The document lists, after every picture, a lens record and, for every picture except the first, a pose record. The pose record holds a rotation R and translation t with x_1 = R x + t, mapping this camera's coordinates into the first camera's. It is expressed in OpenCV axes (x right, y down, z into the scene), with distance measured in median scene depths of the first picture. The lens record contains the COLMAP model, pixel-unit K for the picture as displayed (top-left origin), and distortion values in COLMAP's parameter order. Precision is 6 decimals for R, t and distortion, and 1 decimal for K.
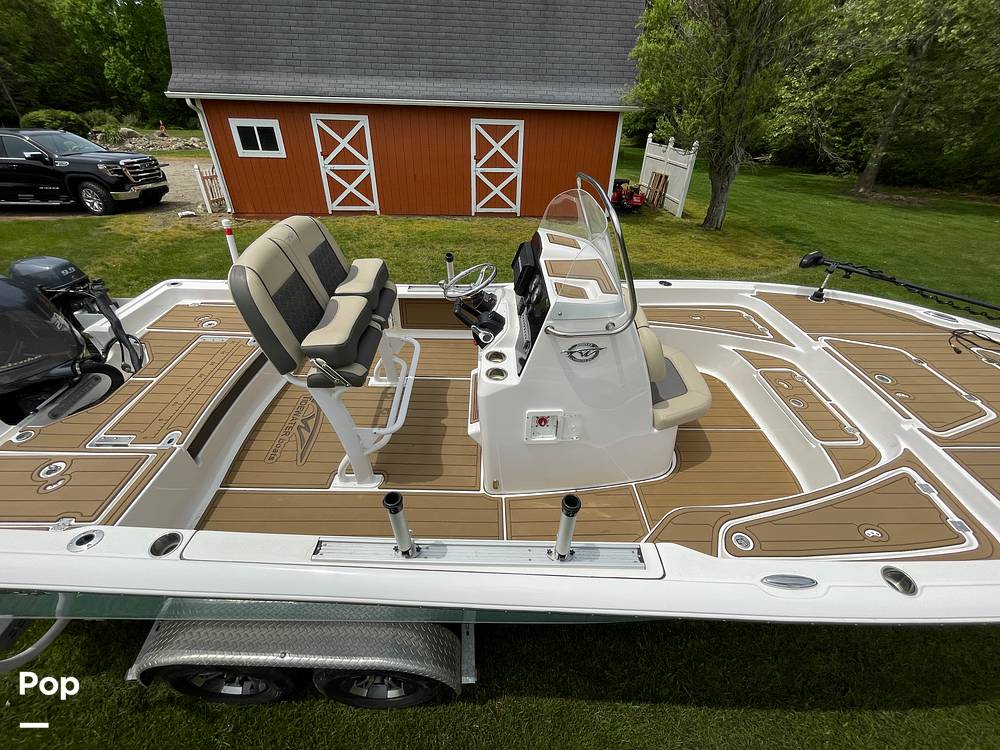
lens RADIAL K [[405.0, 0, 501.8], [0, 405.0, 379.5], [0, 0, 1]] dist [-0.005965, 0.001028]
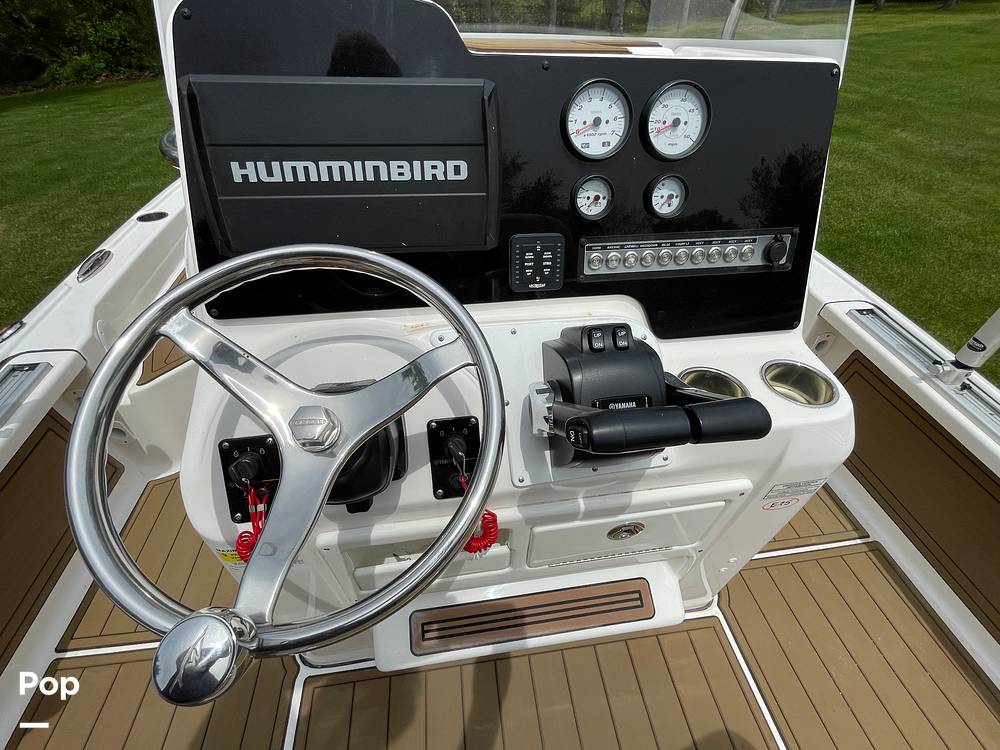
lens RADIAL K [[436.9, 0, 501.6], [0, 436.9, 377.9], [0, 0, 1]] dist [-0.001785, -0.001053]
pose [[-0.118274, -0.684351, 0.719496, -0.359123], [0.591568, 0.533402, 0.604591, -0.556968], [-0.797533, 0.497138, 0.341752, 1.645716]]
